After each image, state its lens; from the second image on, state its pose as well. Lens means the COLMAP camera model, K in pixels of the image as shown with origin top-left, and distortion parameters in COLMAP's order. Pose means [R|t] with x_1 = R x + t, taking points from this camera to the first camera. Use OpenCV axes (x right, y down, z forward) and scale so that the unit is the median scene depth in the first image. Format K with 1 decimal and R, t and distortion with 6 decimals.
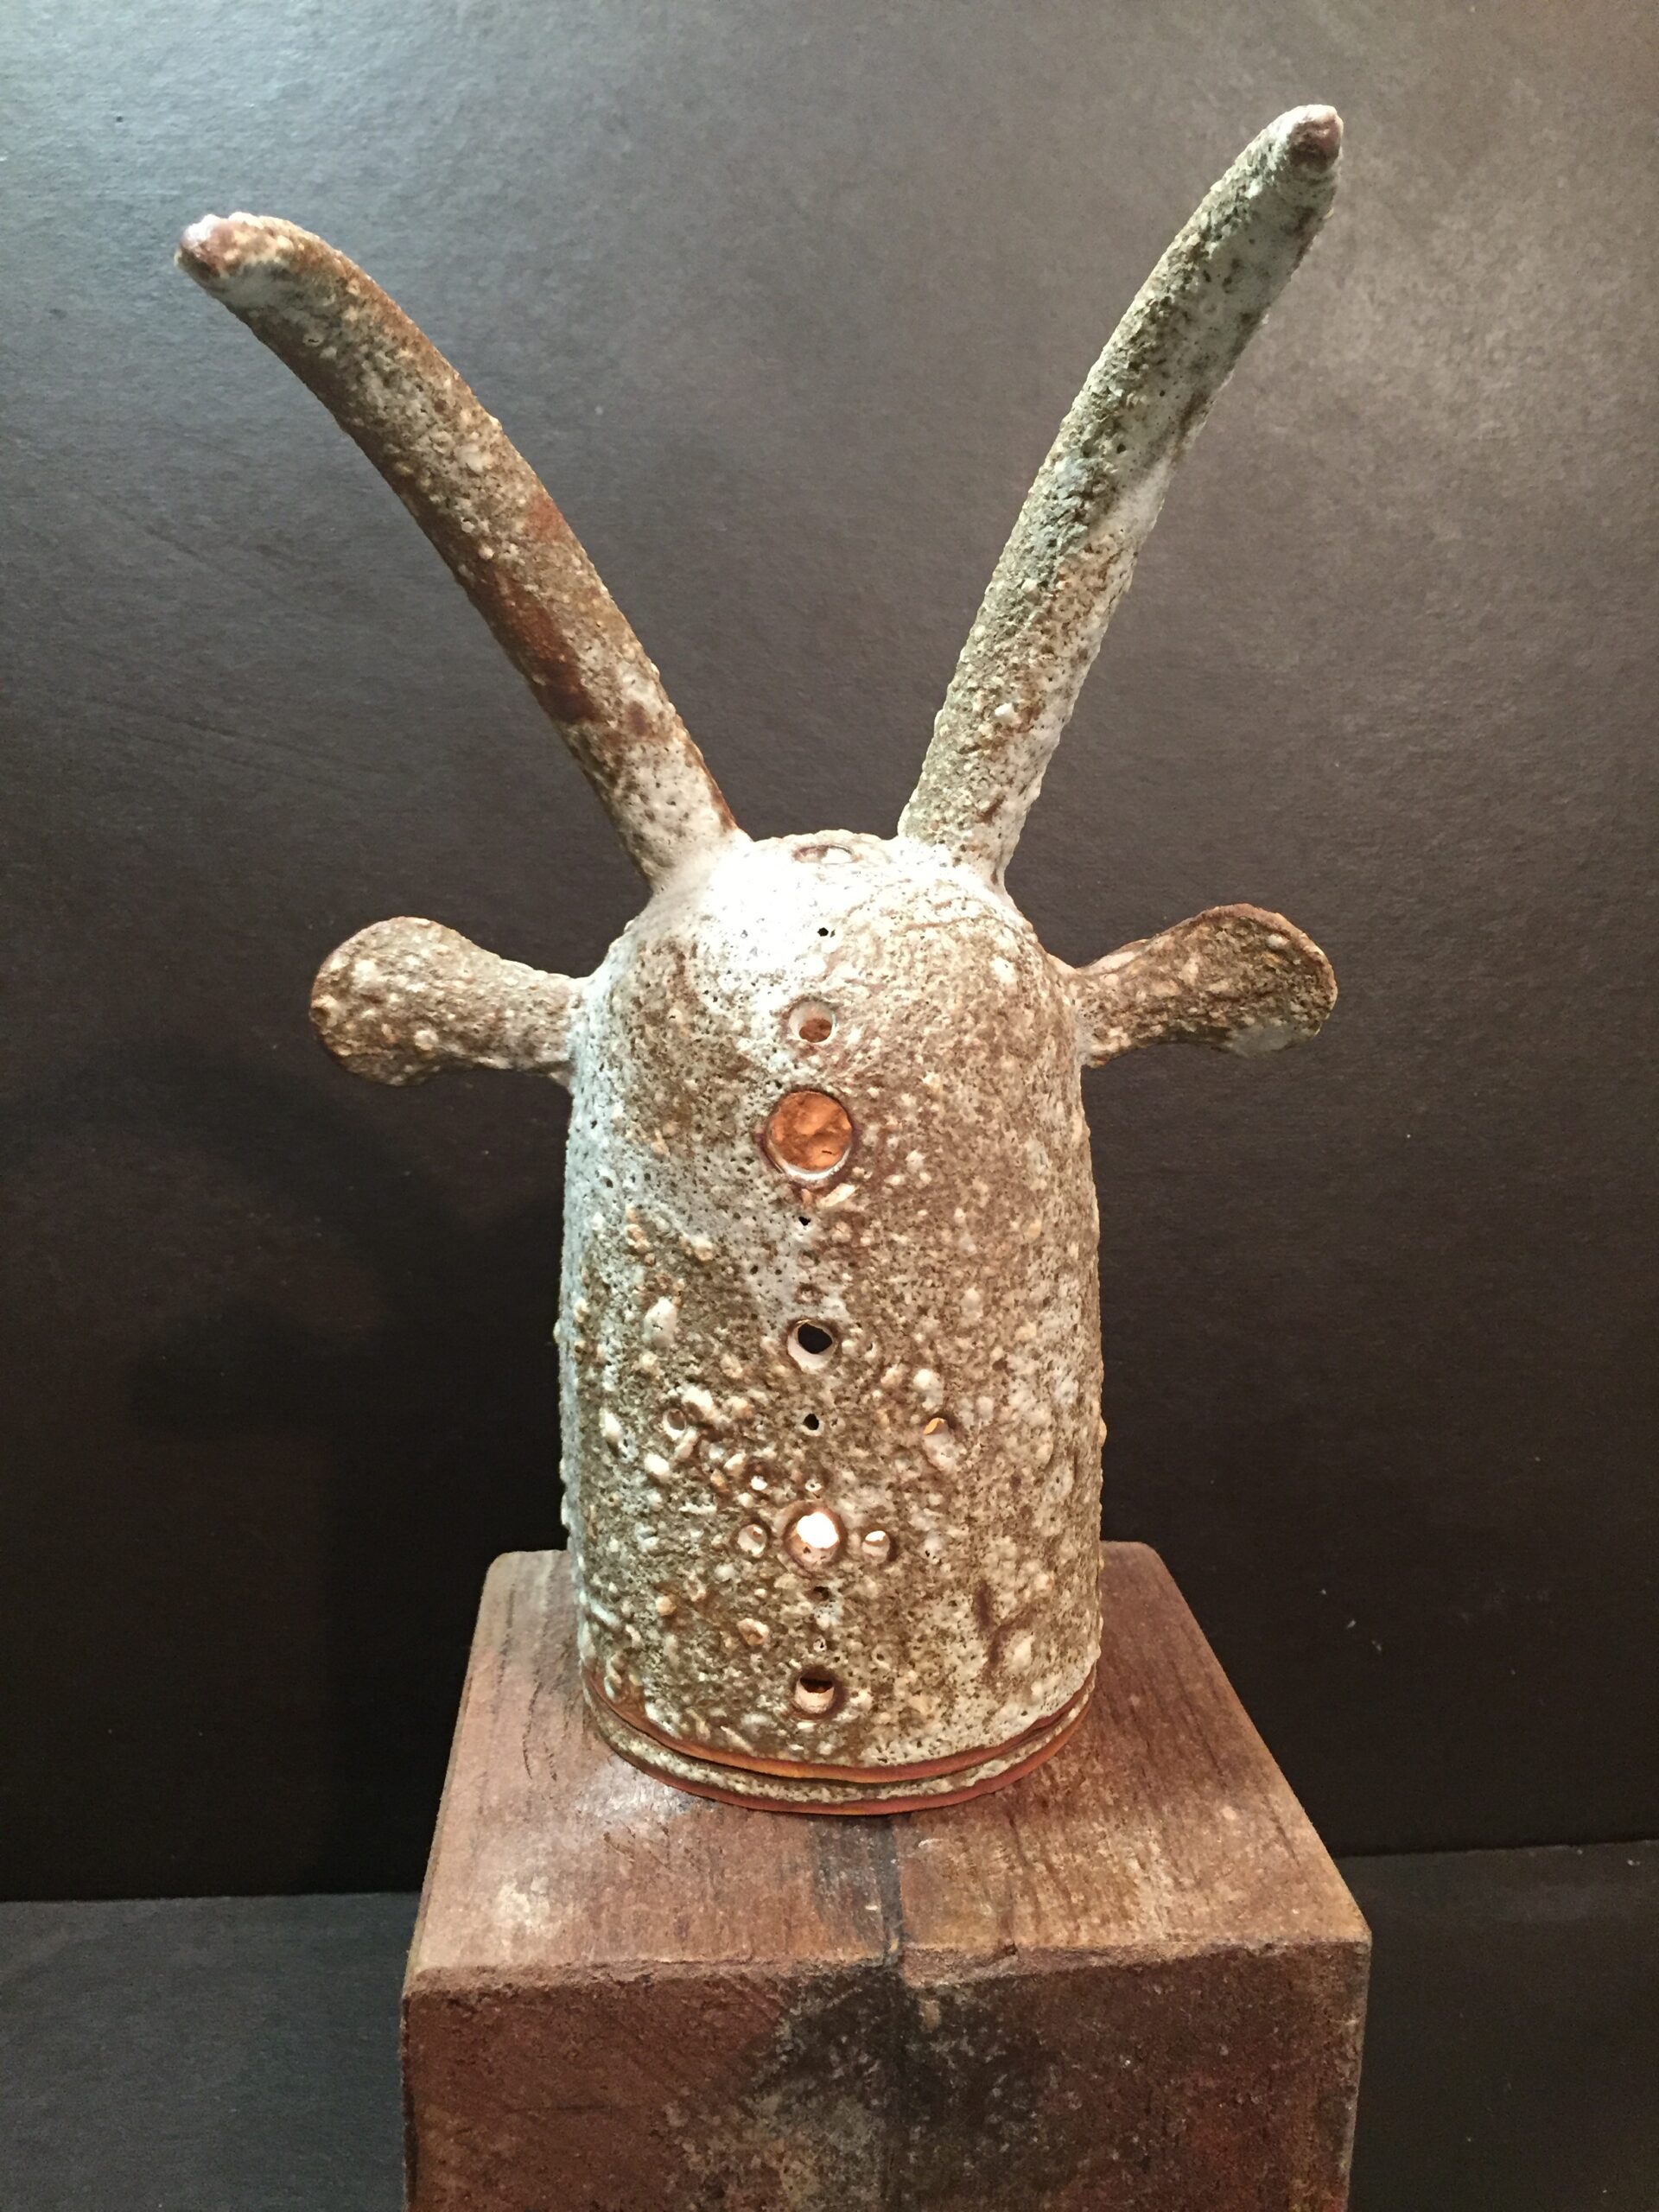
lens RADIAL K [[1944.5, 0, 830.5], [0, 1944.5, 1093.8], [0, 0, 1]] dist [0.056477, -0.128999]
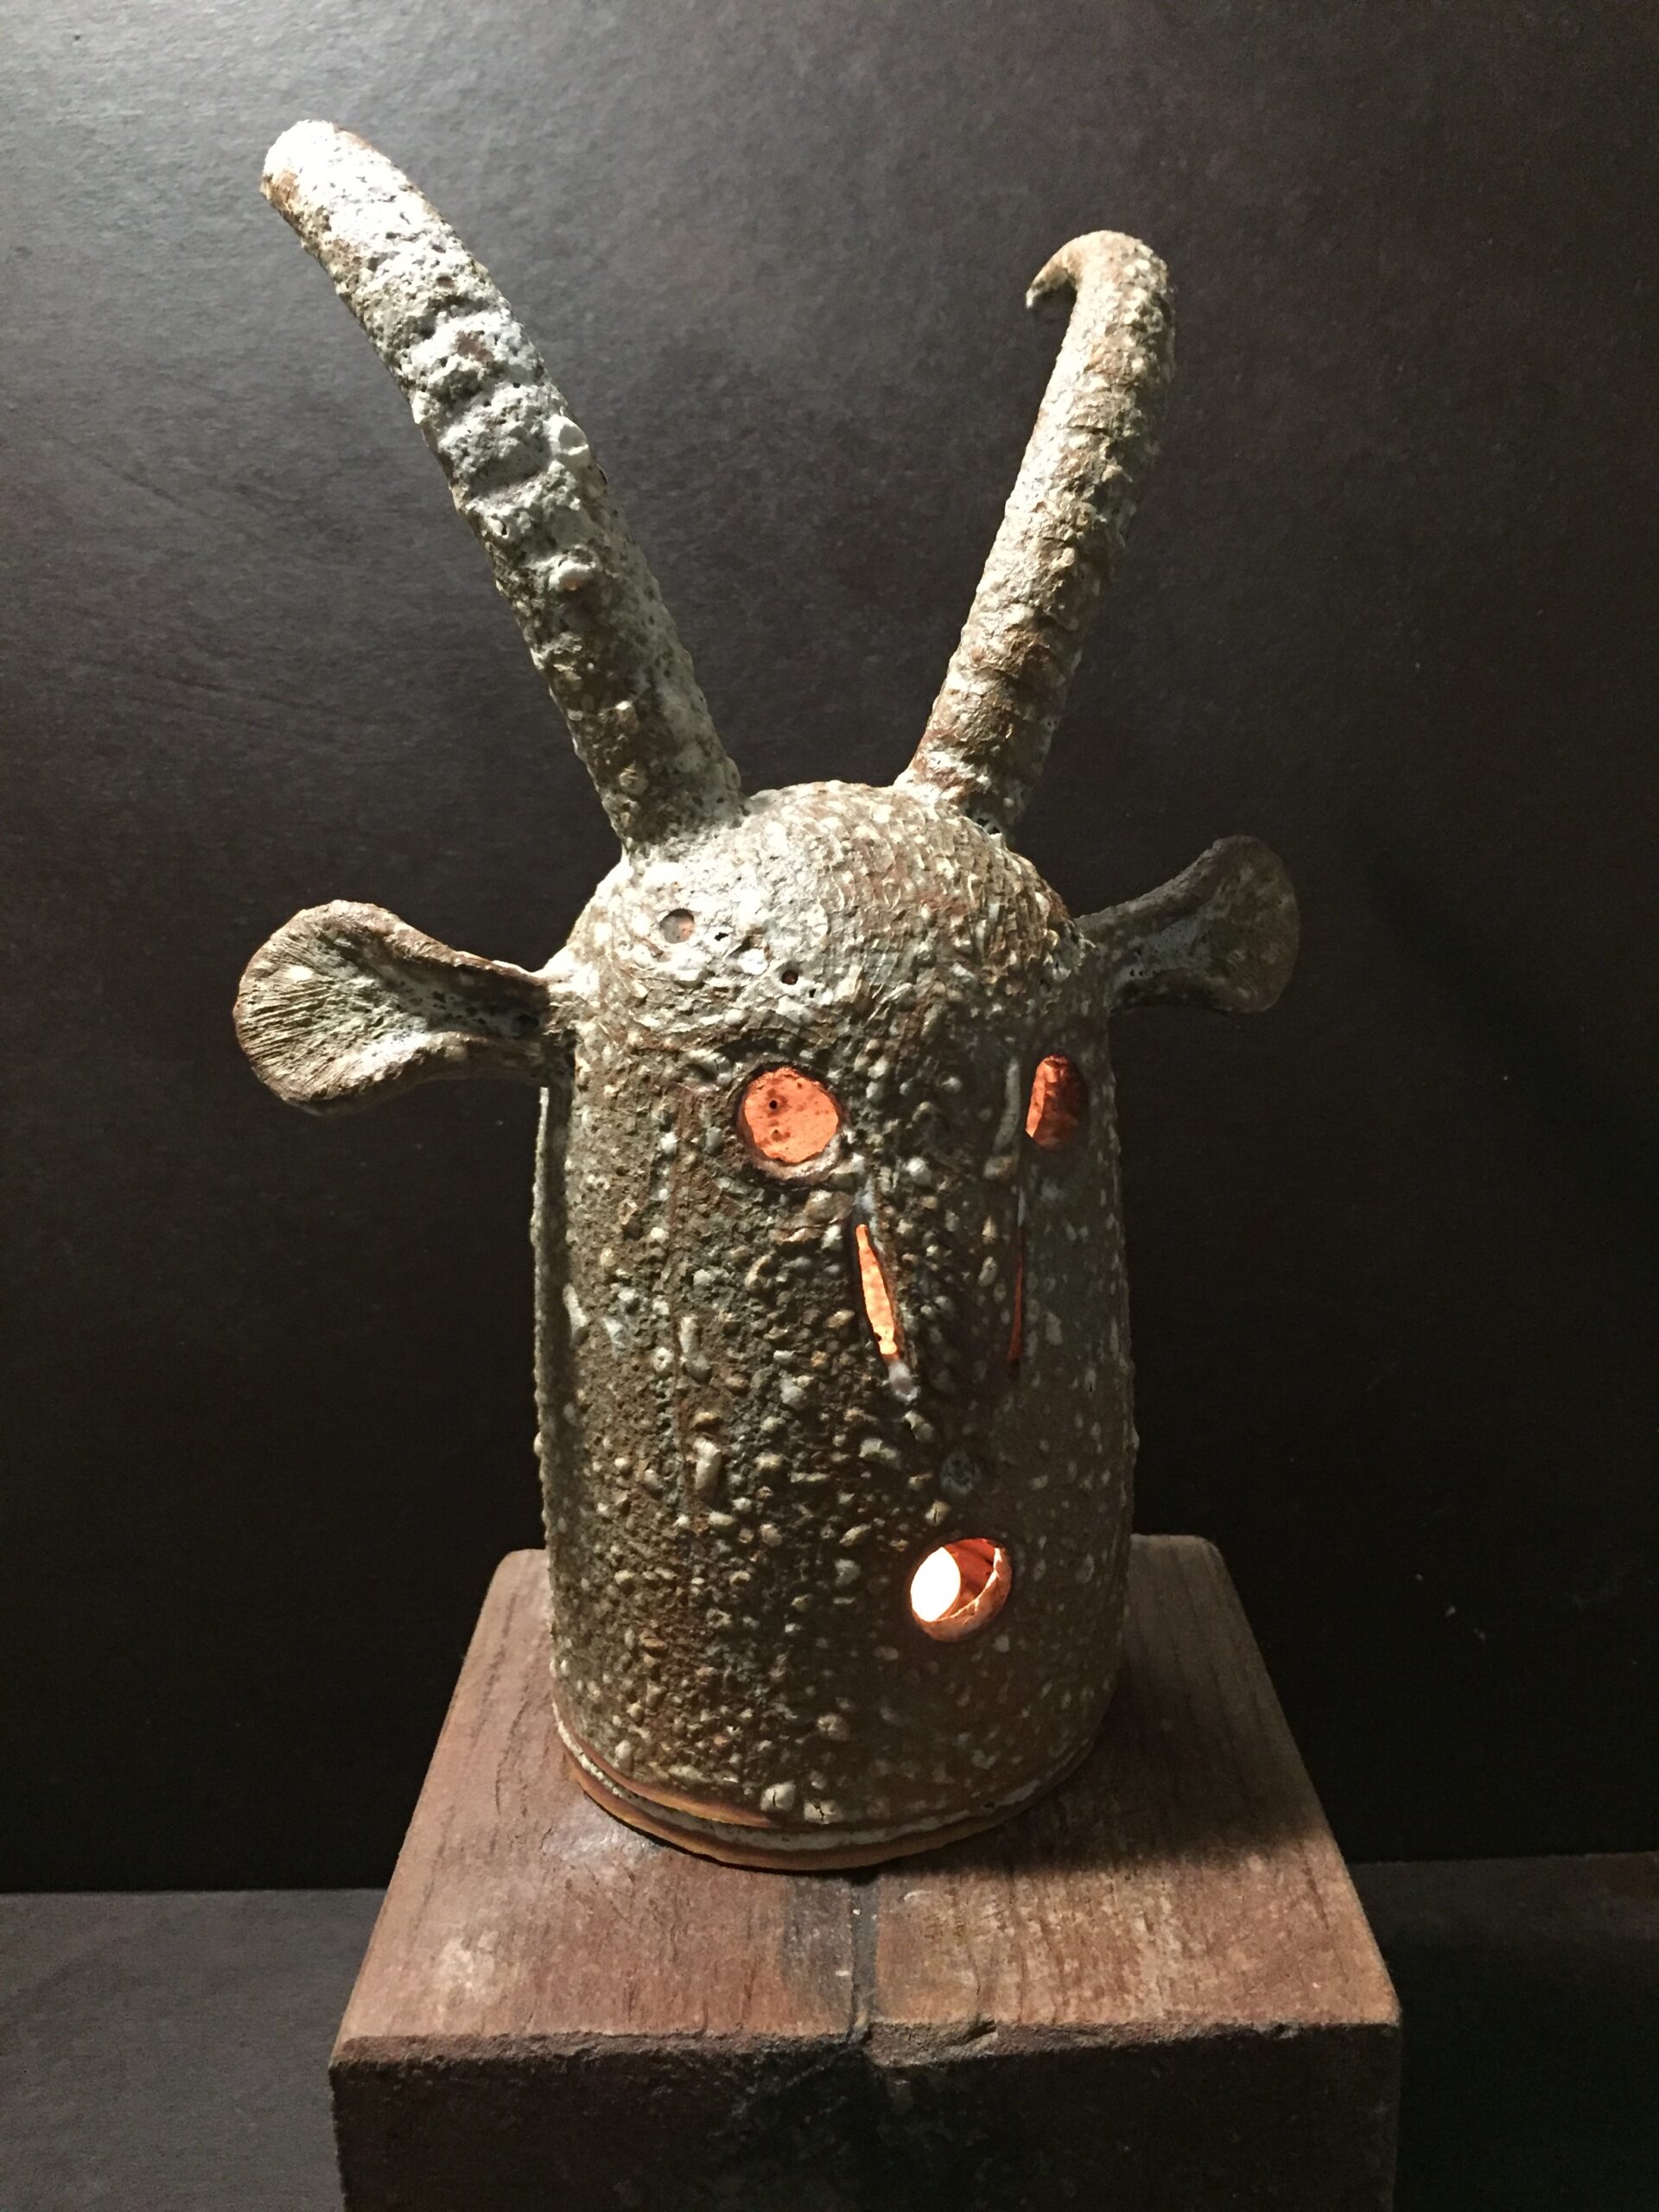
lens RADIAL K [[1944.5, 0, 828.9], [0, 1944.5, 1101.5], [0, 0, 1]] dist [0.056477, -0.128999]
pose [[0.995062, -0.025703, -0.095871, 0.086377], [0.030324, 0.998431, 0.047064, -0.023841], [0.094511, -0.049738, 0.994281, 0.089190]]
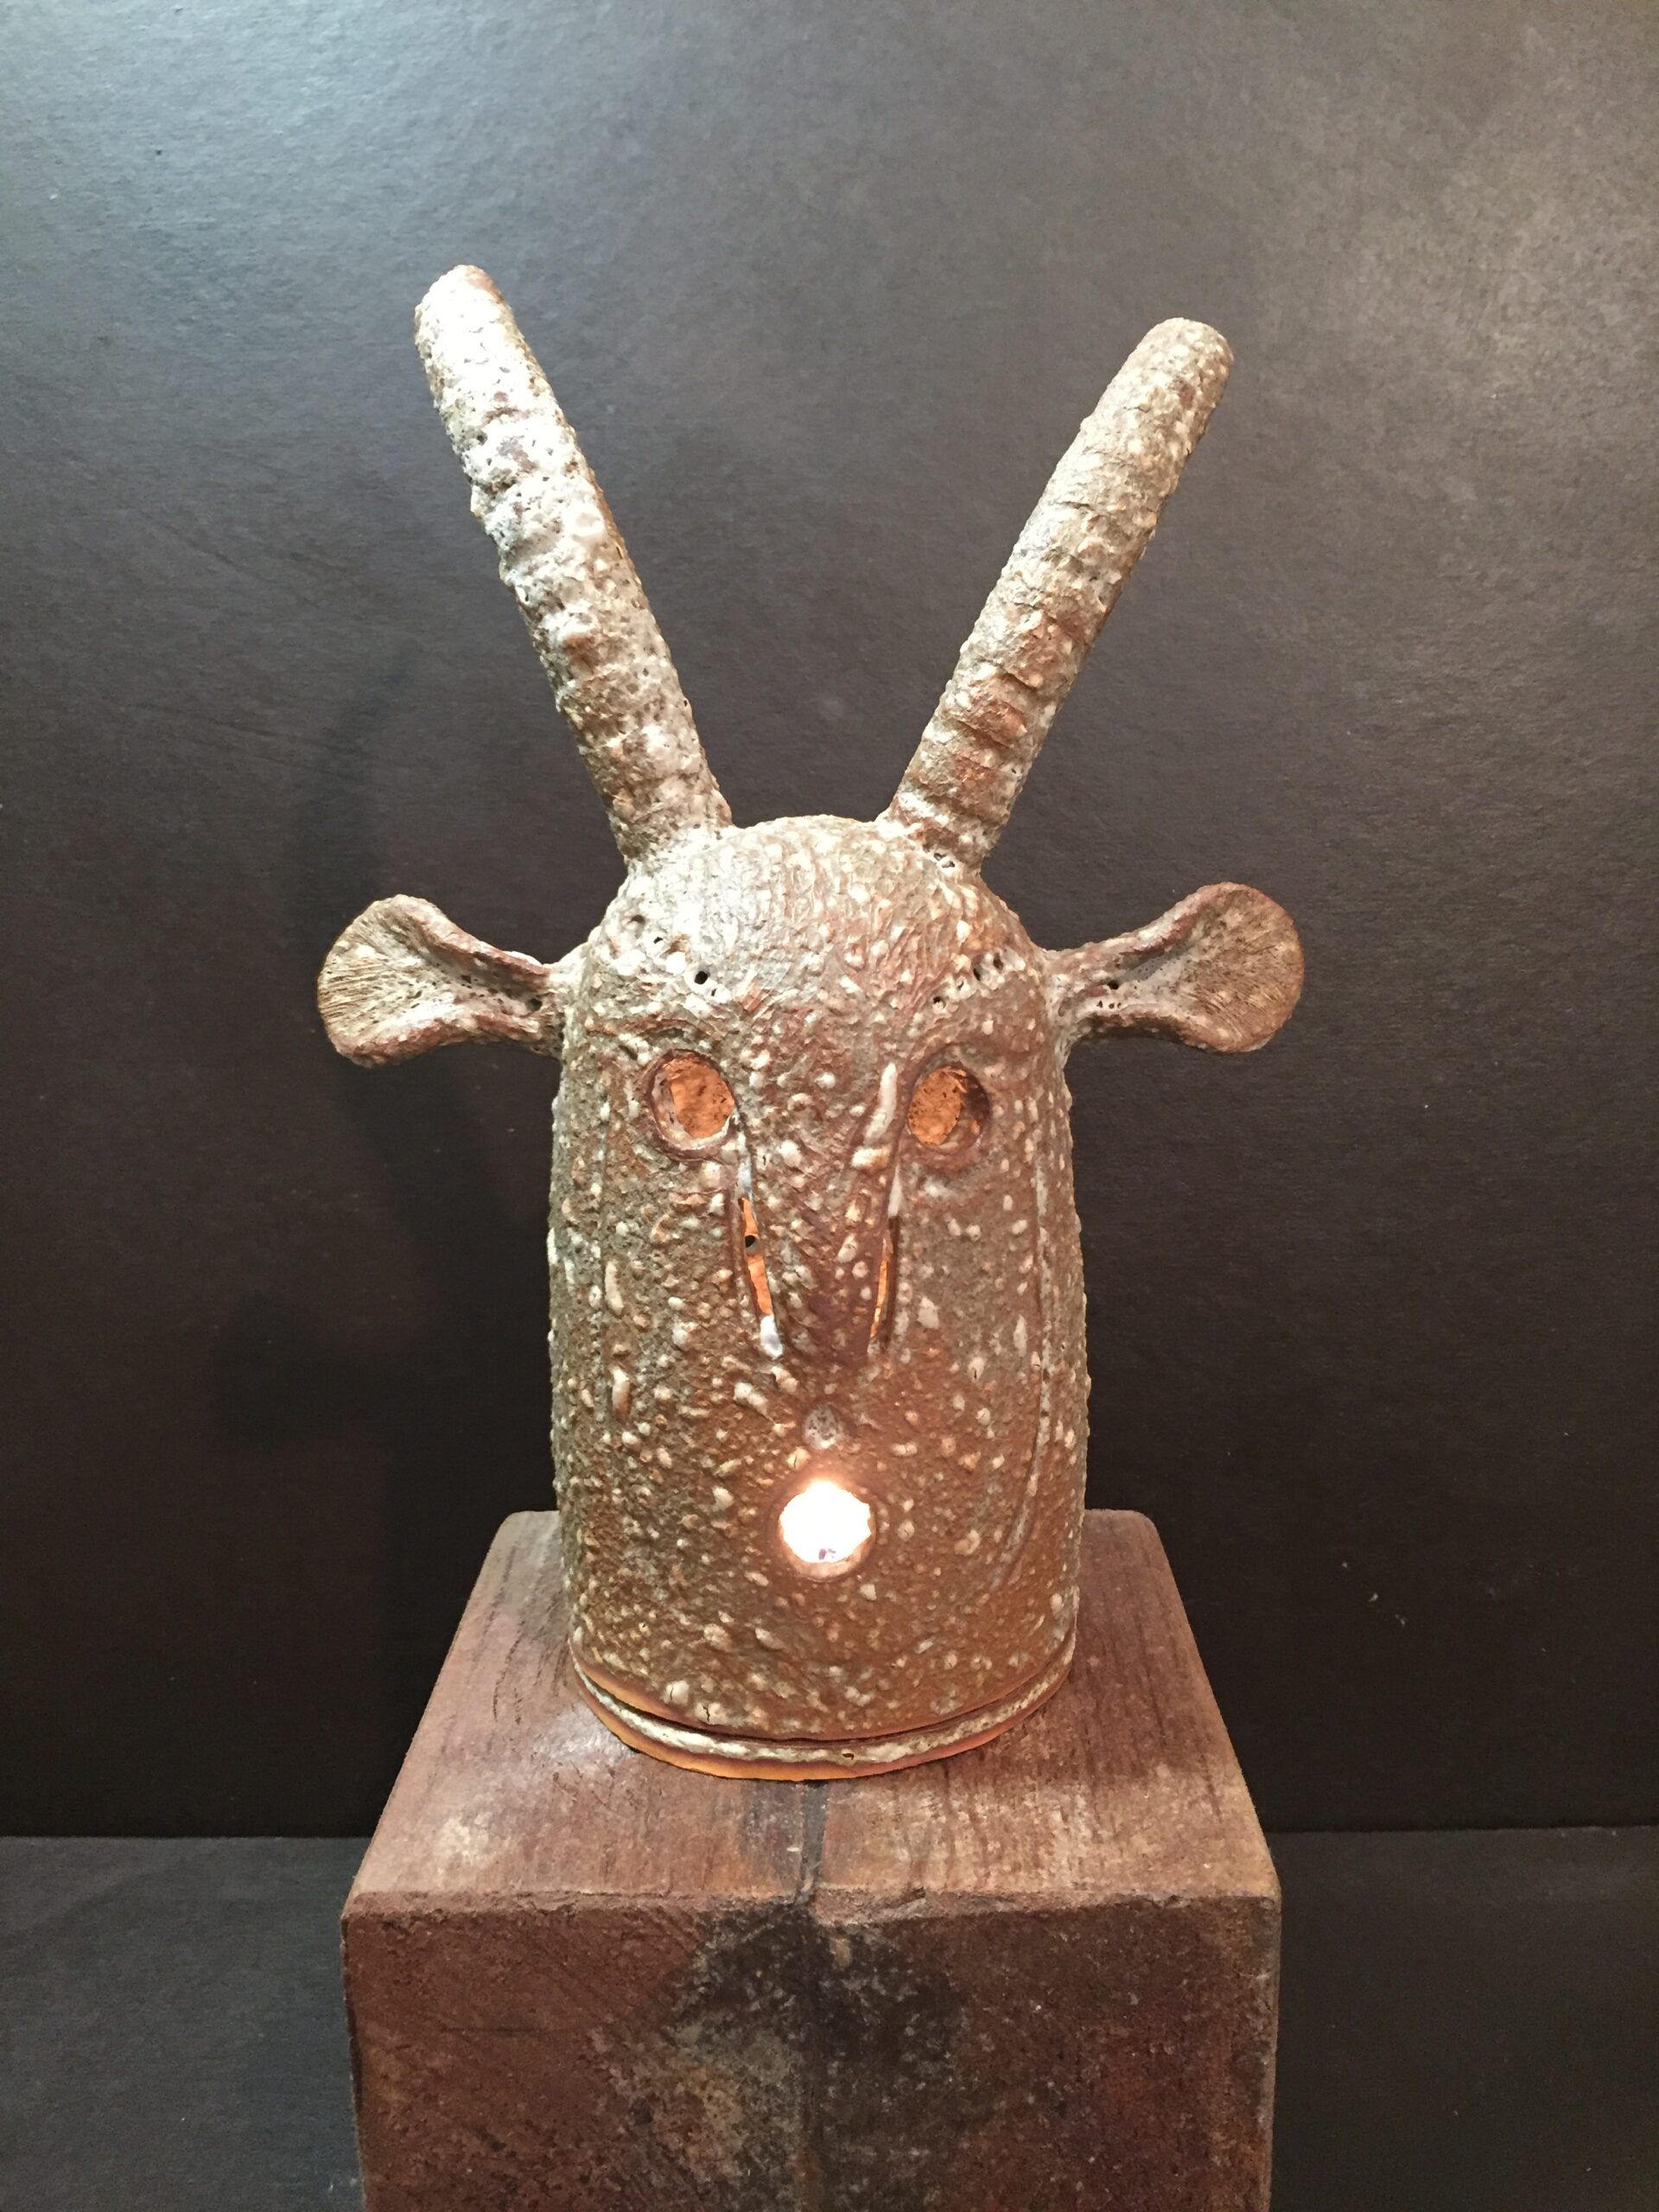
lens RADIAL K [[1944.5, 0, 822.5], [0, 1944.5, 1098.4], [0, 0, 1]] dist [0.056477, -0.128999]
pose [[0.994592, -0.009666, -0.103405, 0.113320], [0.010534, 0.999914, 0.007852, 0.007890], [0.103320, -0.008899, 0.994608, -0.019314]]
